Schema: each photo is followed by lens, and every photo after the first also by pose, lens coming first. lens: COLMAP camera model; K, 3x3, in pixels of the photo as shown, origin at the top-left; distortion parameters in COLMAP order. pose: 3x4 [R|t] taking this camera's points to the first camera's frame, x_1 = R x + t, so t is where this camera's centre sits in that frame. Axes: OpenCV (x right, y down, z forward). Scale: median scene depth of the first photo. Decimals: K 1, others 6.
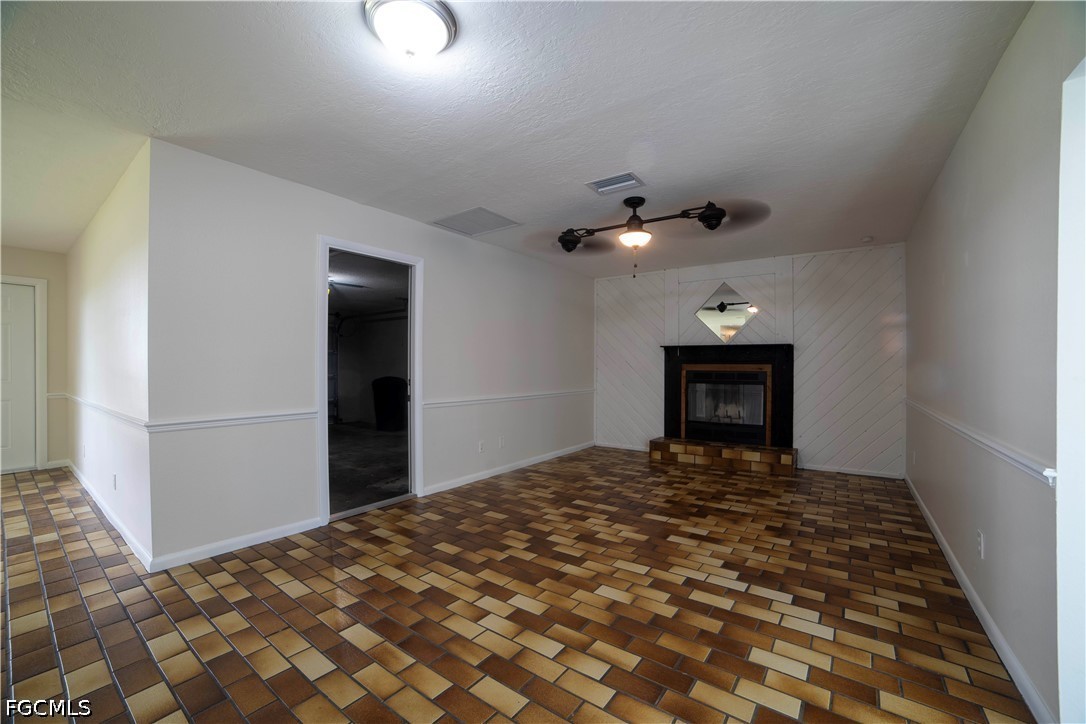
lens RADIAL K [[430.6, 0, 543.0], [0, 430.6, 362.0], [0, 0, 1]] dist [-0.106558, 0.035501]
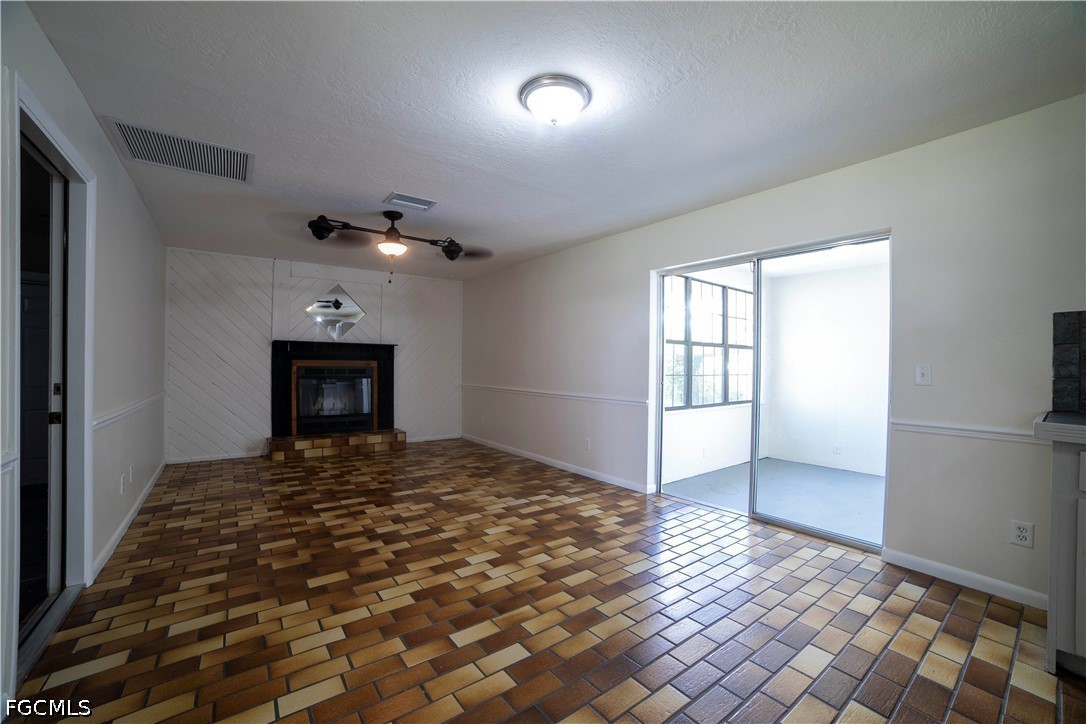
lens RADIAL K [[430.6, 0, 543.0], [0, 430.6, 362.0], [0, 0, 1]] dist [-0.106558, 0.035501]
pose [[0.307899, 0.004211, 0.951410, -0.746770], [-0.016499, 0.999863, 0.000914, -0.000046], [-0.951276, -0.015979, 0.307926, 0.292294]]
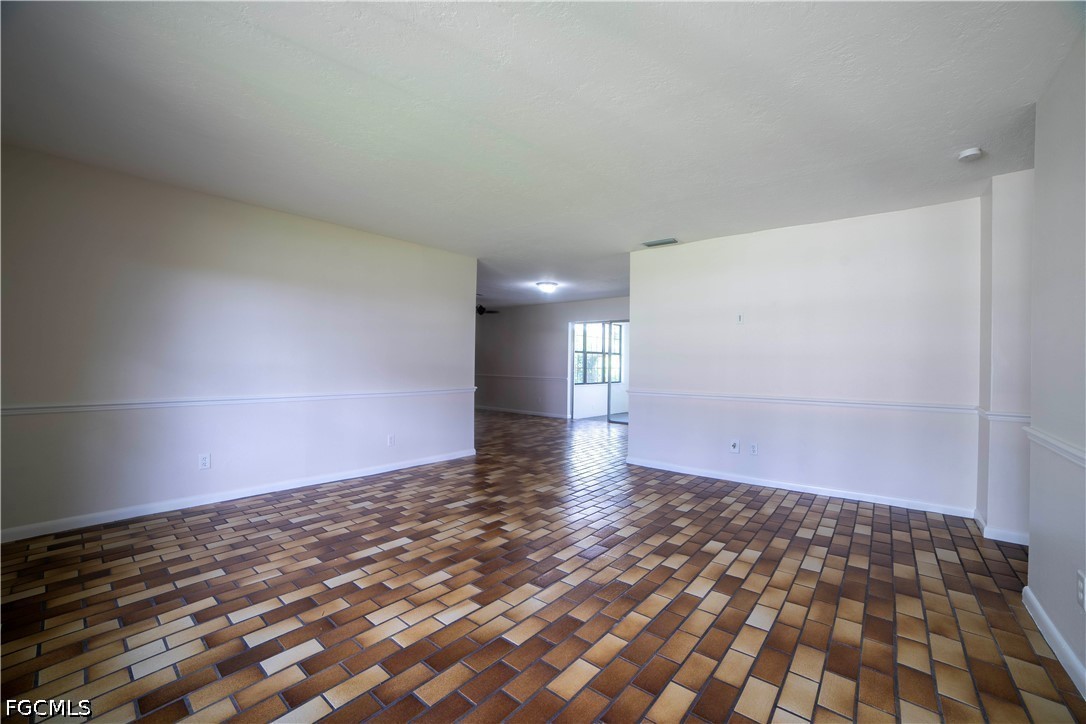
lens RADIAL K [[430.6, 0, 543.0], [0, 430.6, 362.0], [0, 0, 1]] dist [-0.106558, 0.035501]
pose [[0.090618, 0.008693, 0.995848, -2.317007], [-0.014048, 0.999874, -0.007450, 0.025202], [-0.995787, -0.013314, 0.090728, 0.286966]]
